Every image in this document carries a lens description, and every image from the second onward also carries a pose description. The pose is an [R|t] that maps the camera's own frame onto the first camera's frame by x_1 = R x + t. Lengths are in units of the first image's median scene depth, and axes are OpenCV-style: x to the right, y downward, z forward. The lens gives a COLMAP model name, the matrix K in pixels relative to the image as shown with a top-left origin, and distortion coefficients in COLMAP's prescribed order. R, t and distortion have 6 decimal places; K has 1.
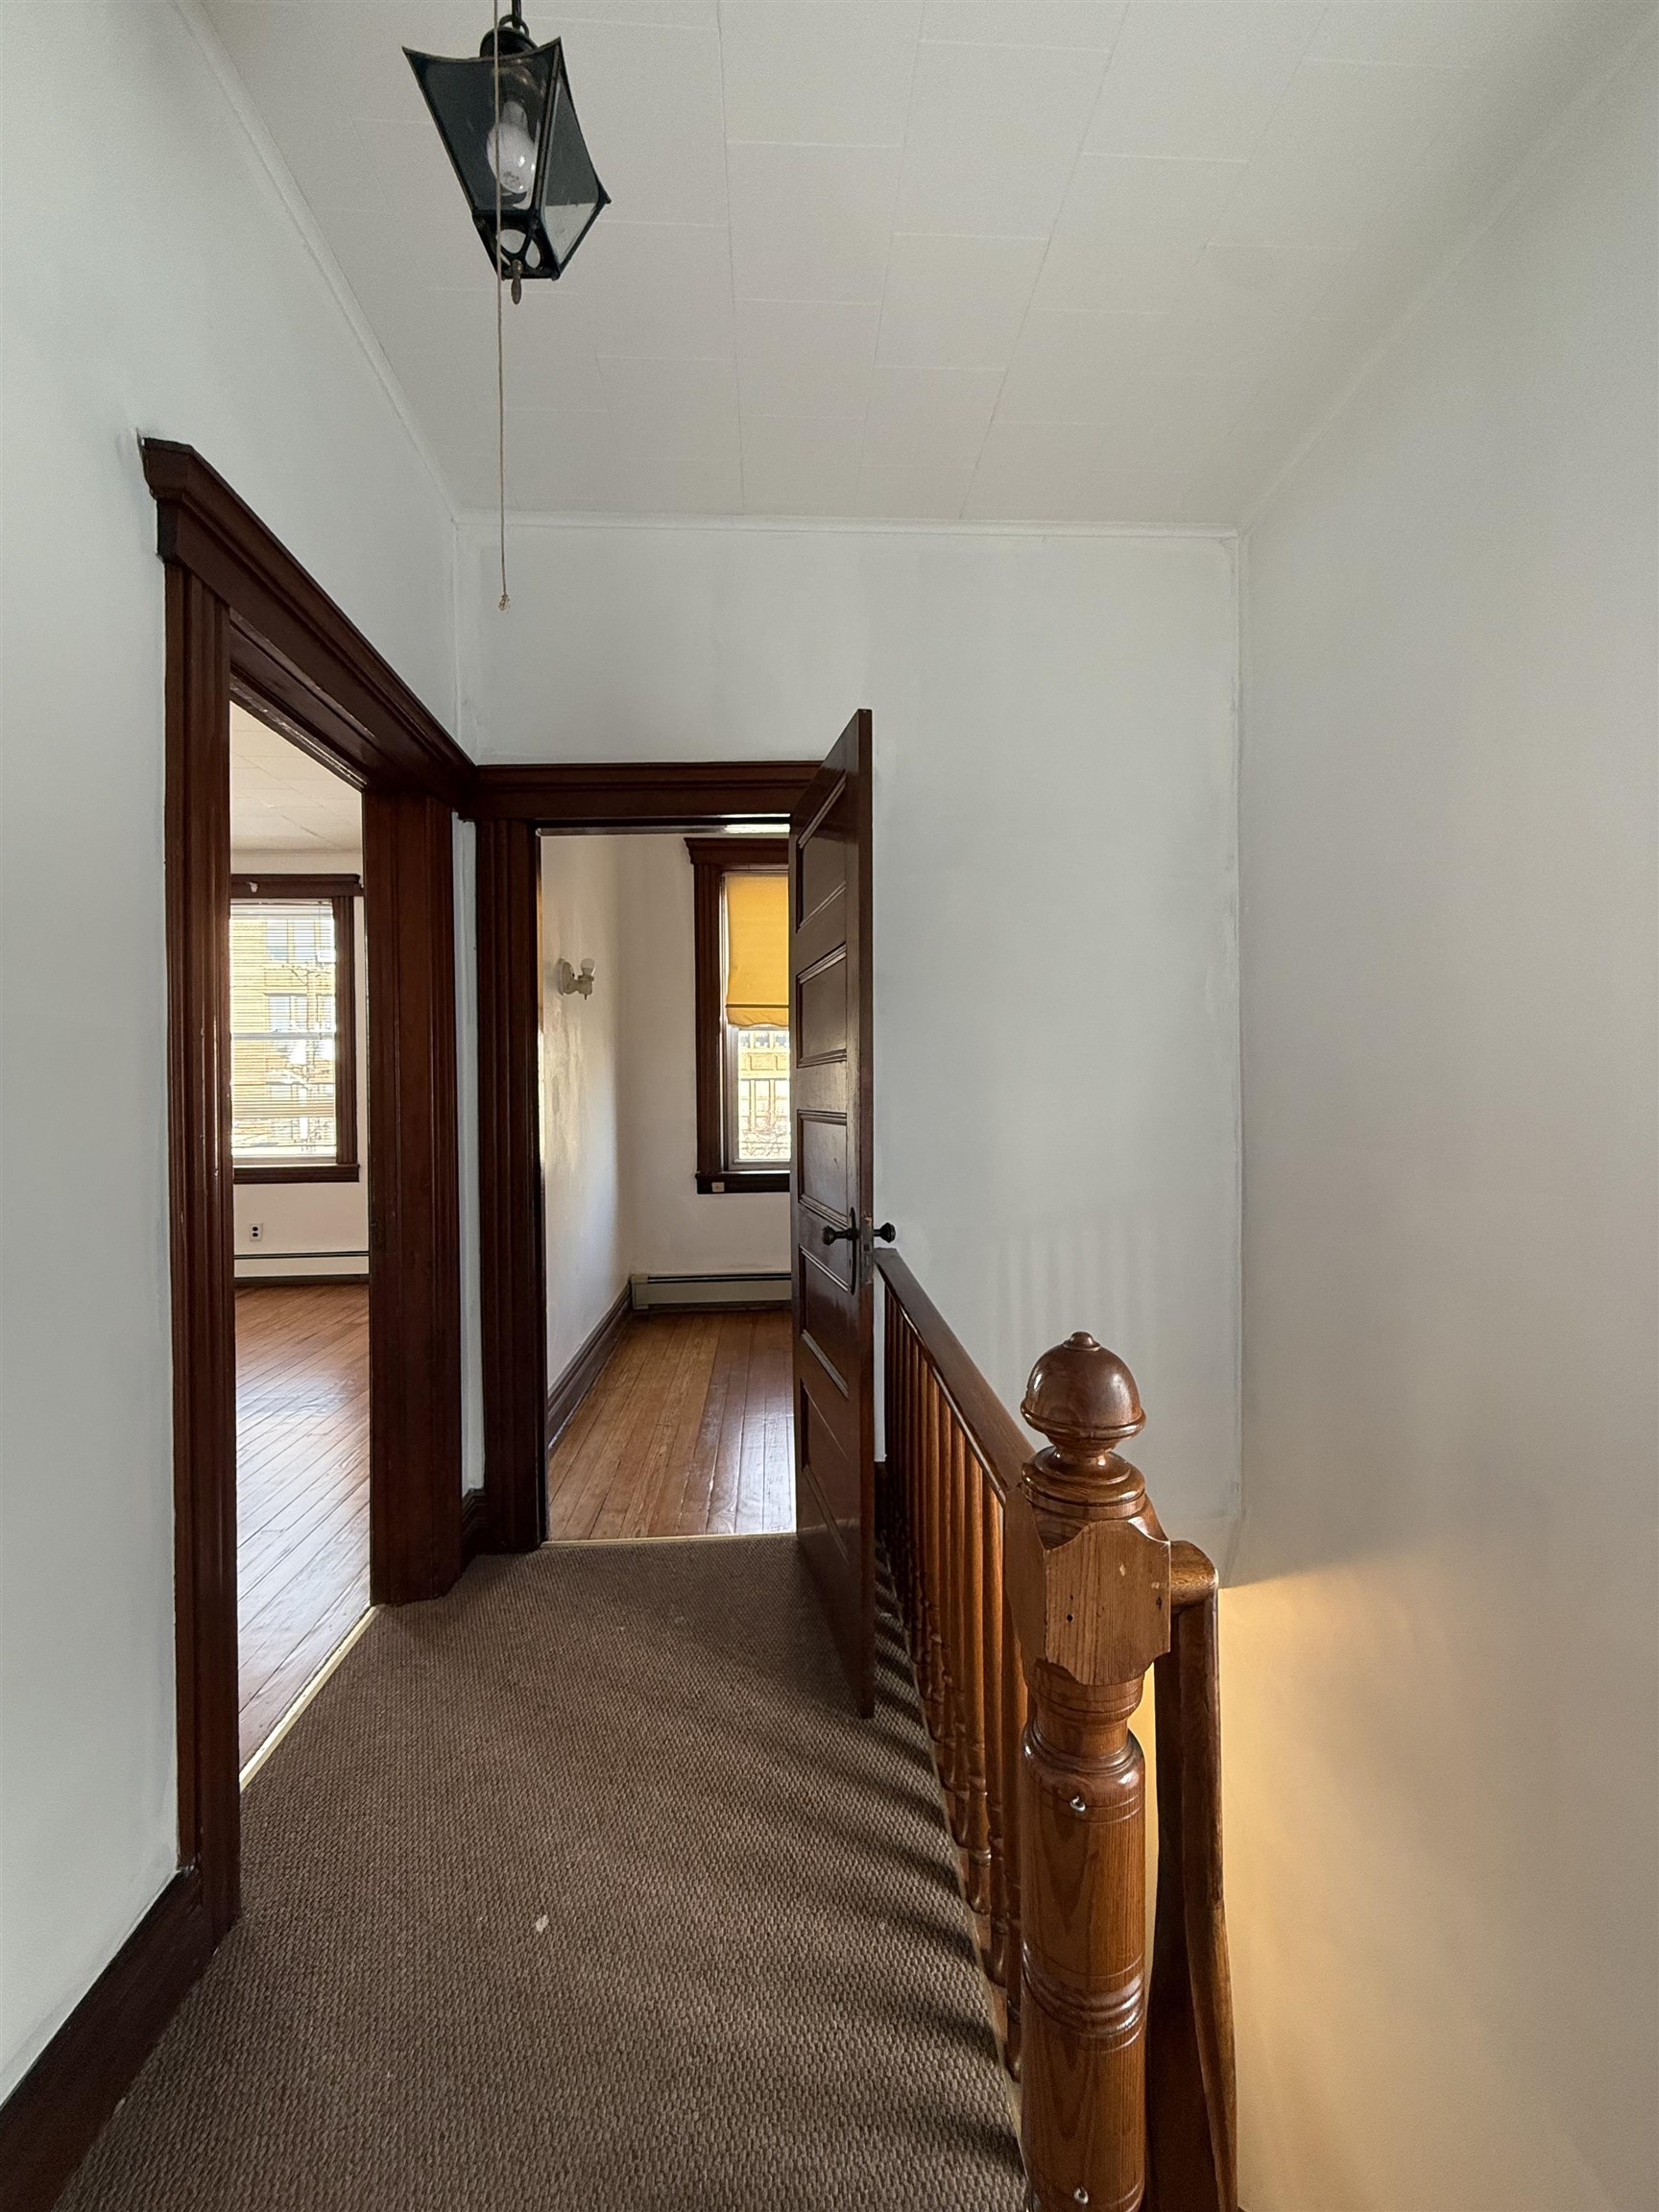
lens RADIAL K [[881.7, 0, 830.5], [0, 881.7, 1102.0], [0, 0, 1]] dist [-0.000056, -0.000336]
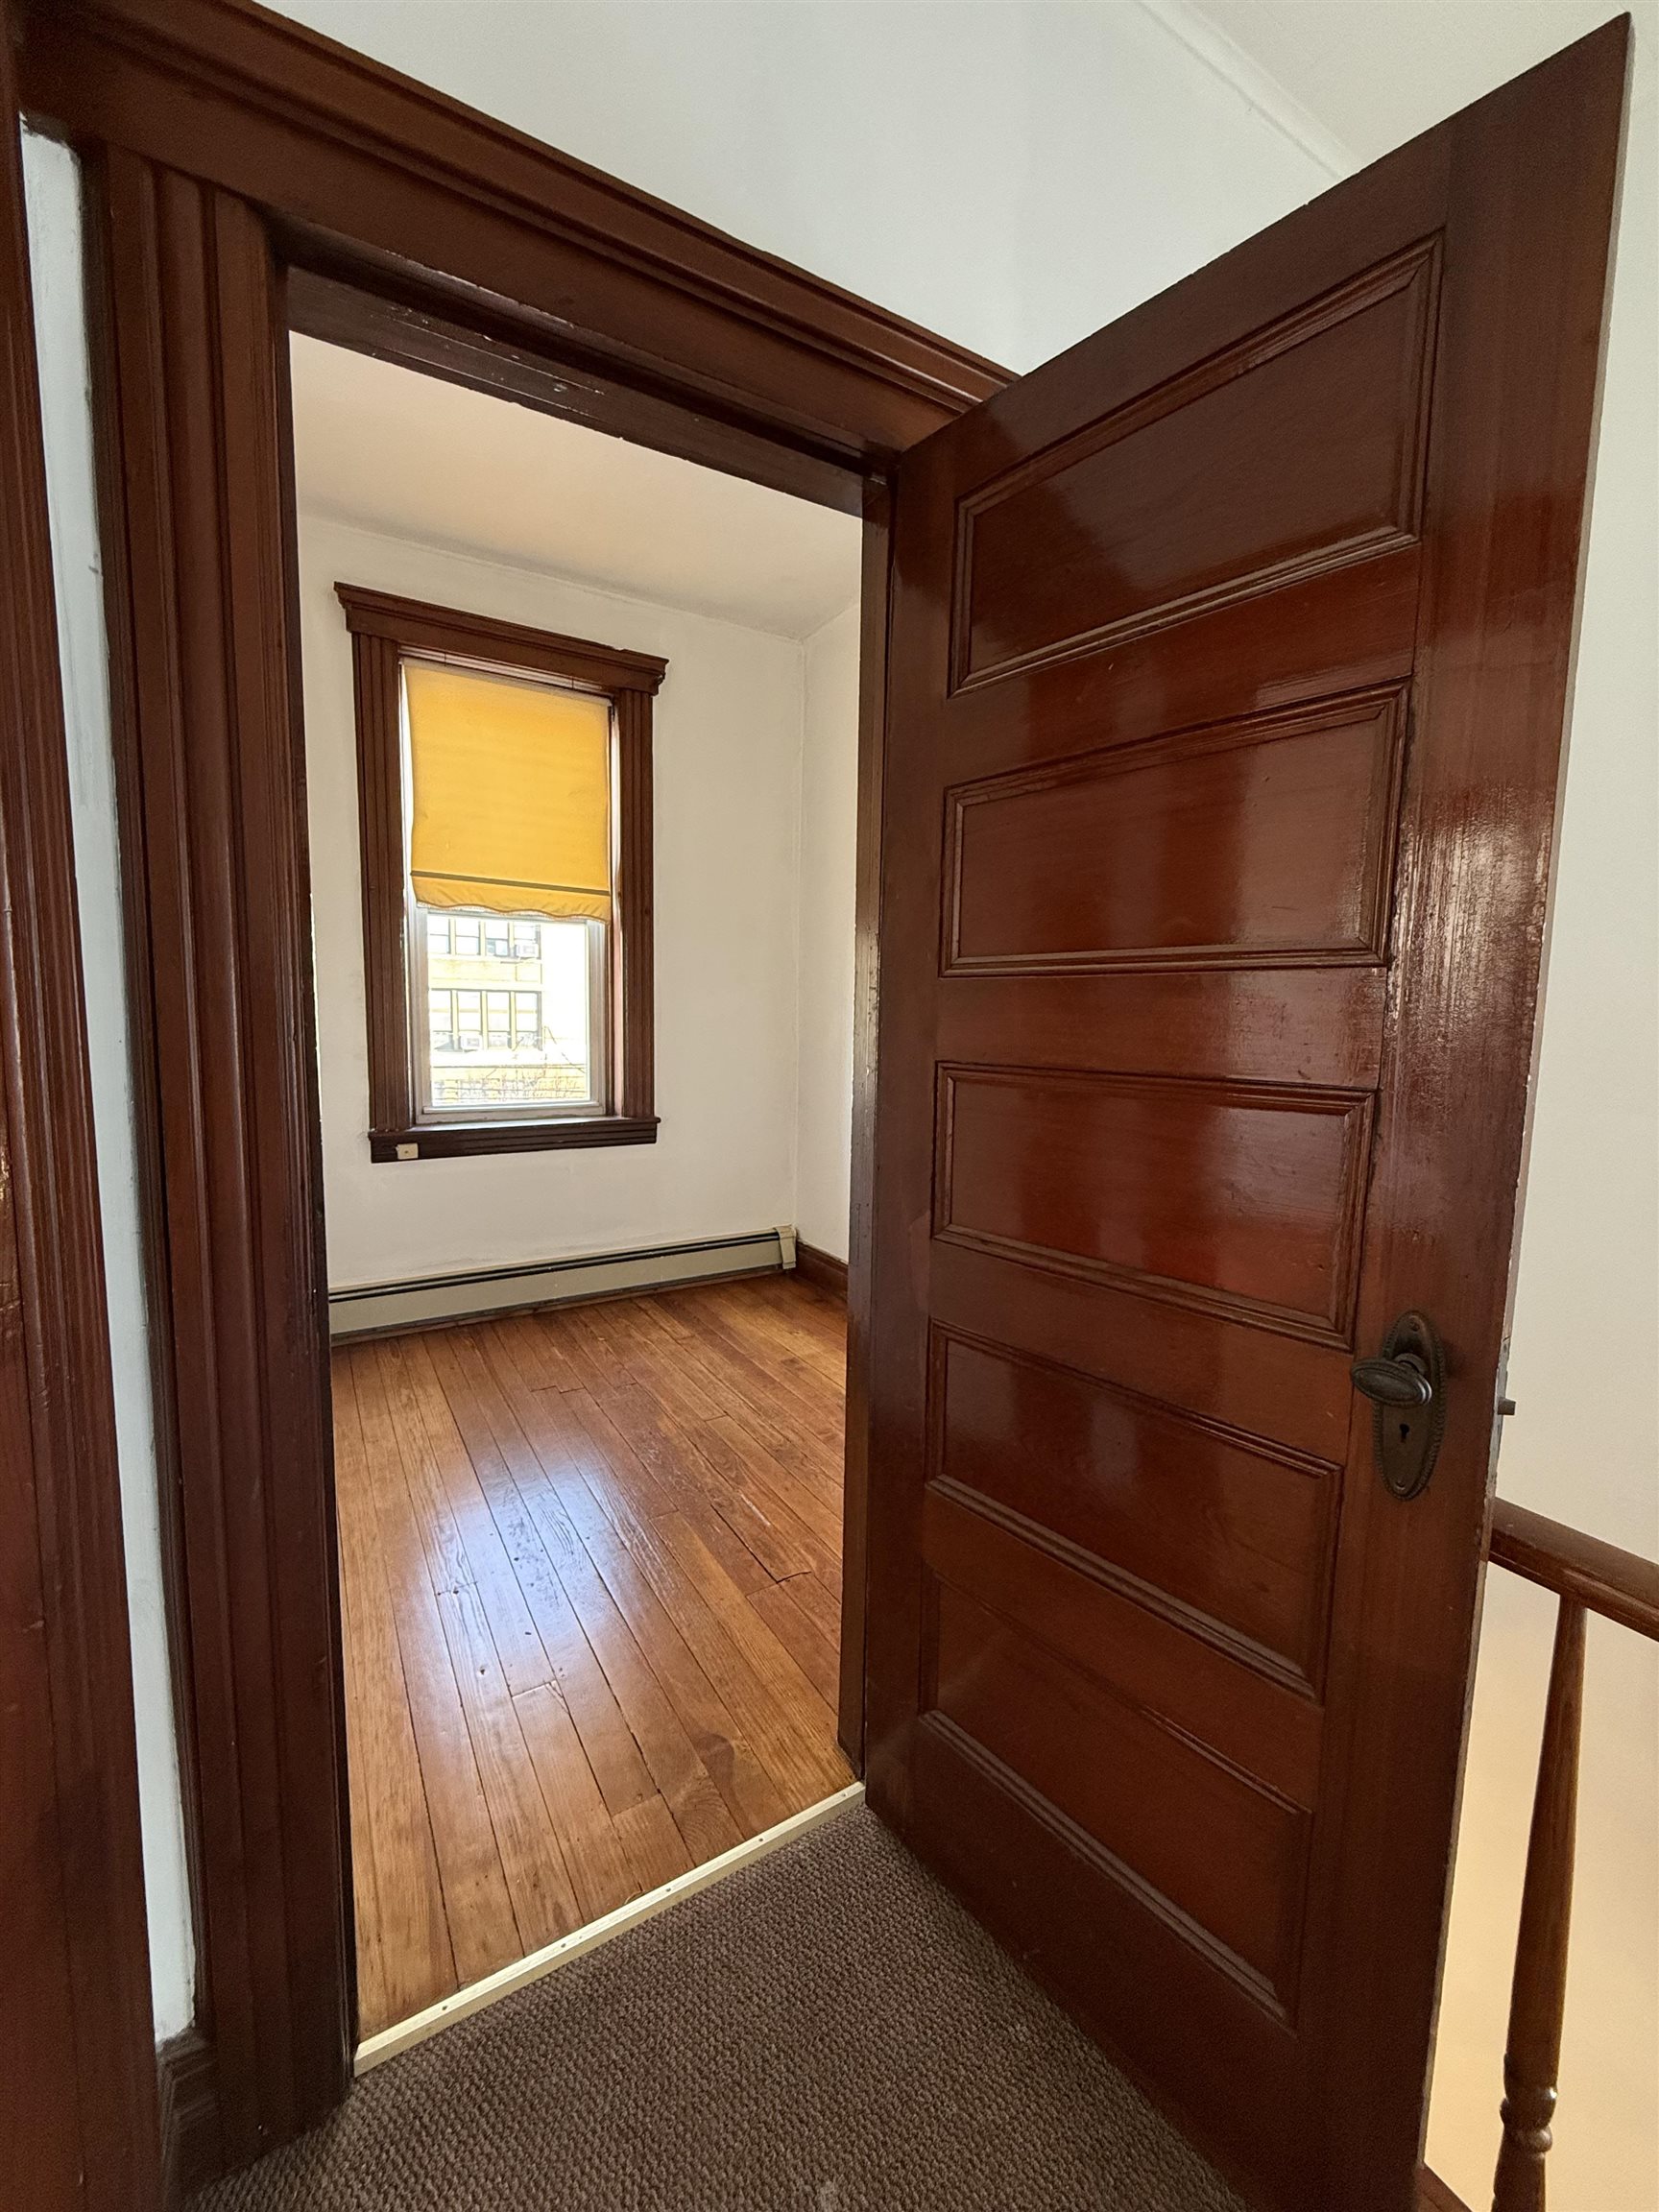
lens RADIAL K [[884.6, 0, 836.1], [0, 884.6, 1104.0], [0, 0, 1]] dist [0.001514, -0.000040]
pose [[0.883003, -0.024143, 0.468746, -0.153332], [-0.020766, 0.995689, 0.090402, -0.005472], [-0.468908, -0.089560, 0.878695, 0.269575]]
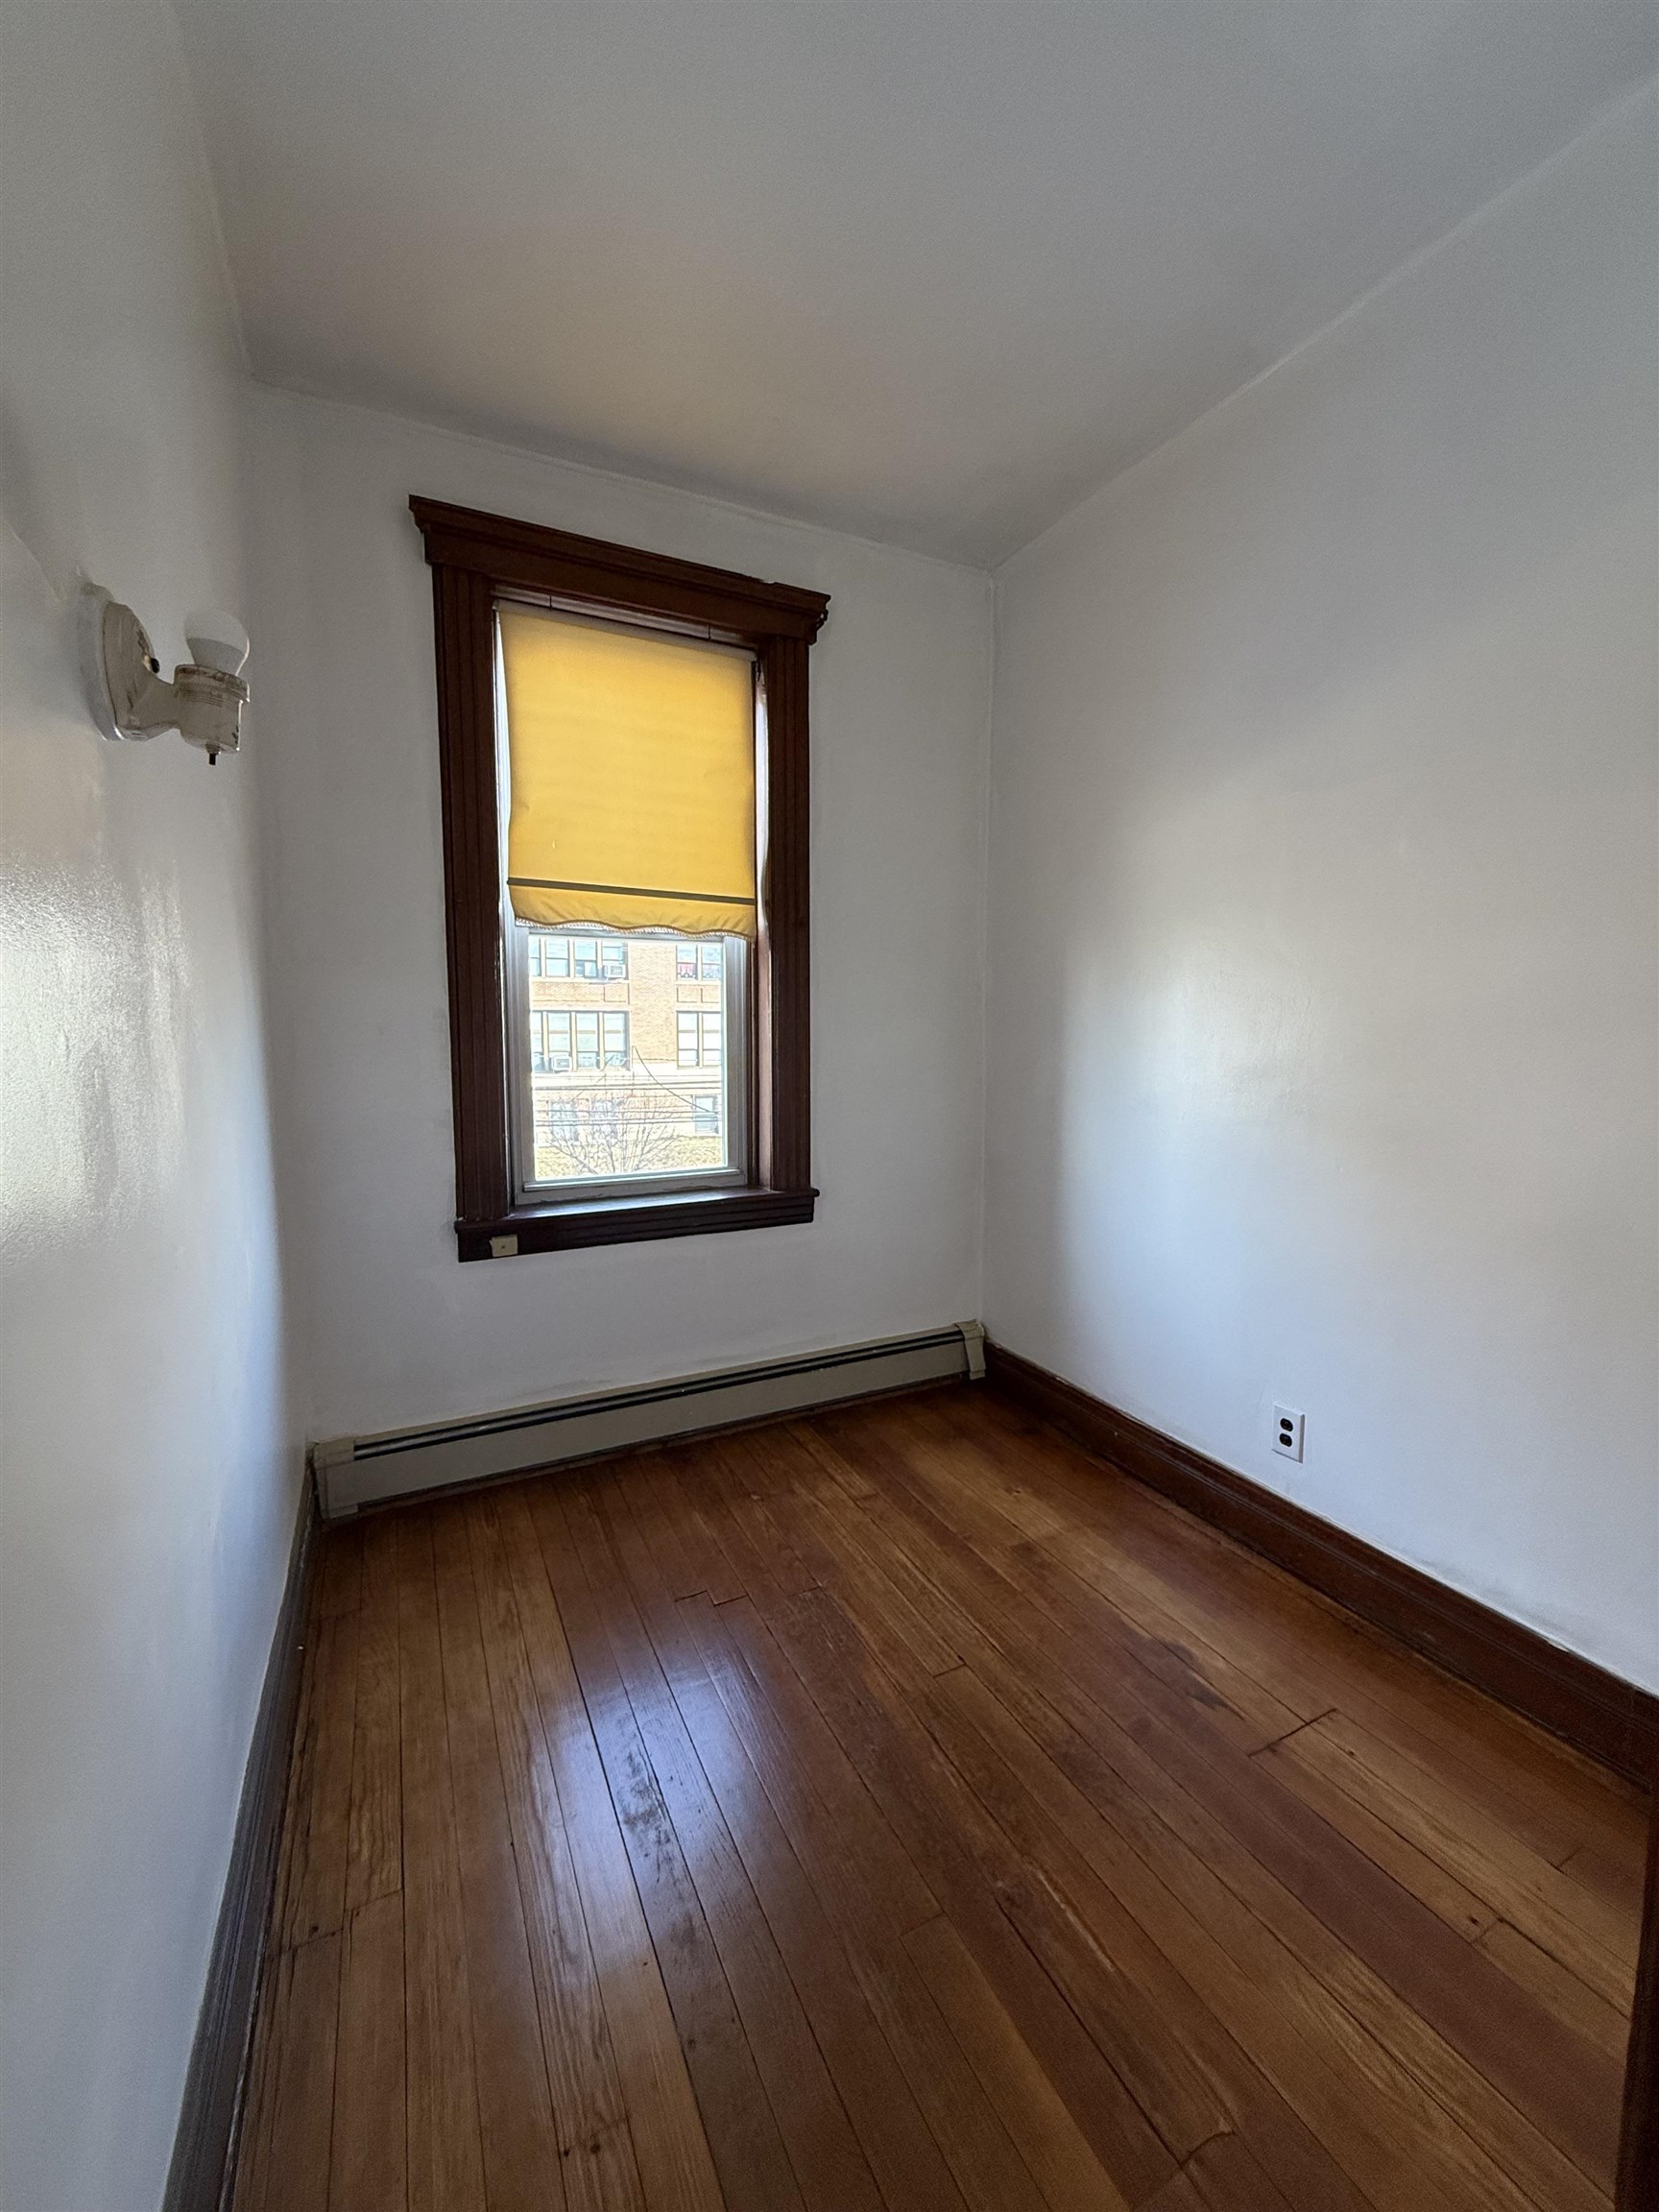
lens RADIAL K [[881.7, 0, 830.5], [0, 881.7, 1102.0], [0, 0, 1]] dist [-0.000056, -0.000336]
pose [[0.922368, -0.025267, 0.385486, -0.147278], [-0.004029, 0.997175, 0.075002, -0.023596], [-0.386293, -0.070732, 0.919660, 0.470850]]
